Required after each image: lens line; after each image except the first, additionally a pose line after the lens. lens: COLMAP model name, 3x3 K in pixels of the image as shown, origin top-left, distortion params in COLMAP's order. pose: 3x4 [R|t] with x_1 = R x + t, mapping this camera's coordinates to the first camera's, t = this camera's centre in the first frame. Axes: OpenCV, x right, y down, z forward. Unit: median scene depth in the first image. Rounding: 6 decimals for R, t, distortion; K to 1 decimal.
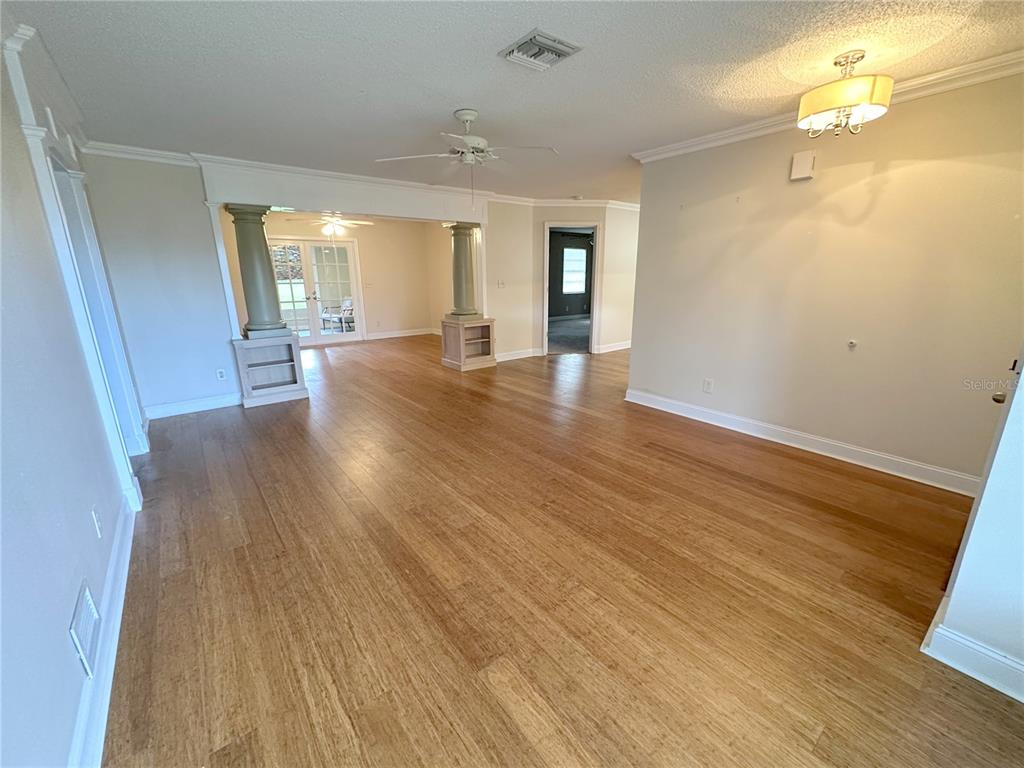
lens RADIAL K [[410.4, 0, 513.1], [0, 410.4, 385.1], [0, 0, 1]] dist [-0.000119, -0.000359]
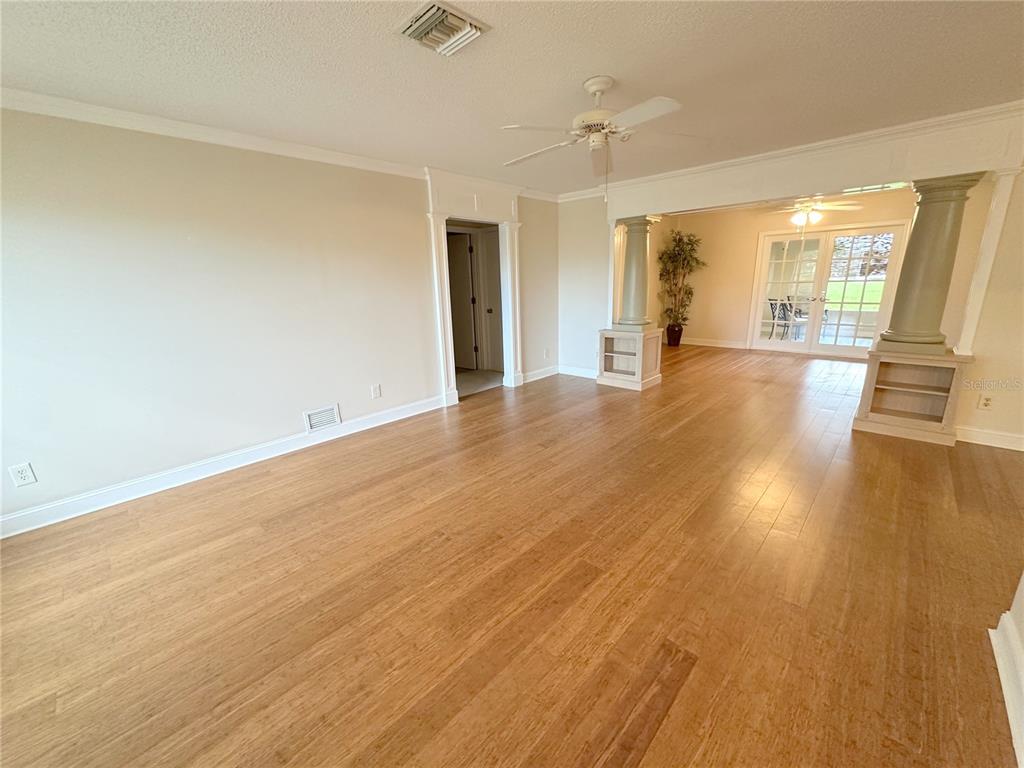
lens RADIAL K [[410.4, 0, 517.3], [0, 410.4, 384.2], [0, 0, 1]] dist [-0.000119, -0.000359]
pose [[0.152535, 0.250901, -0.955919, 0.857885], [-0.236471, 0.948408, 0.211196, -0.249769], [0.959591, 0.193833, 0.203996, 0.867266]]
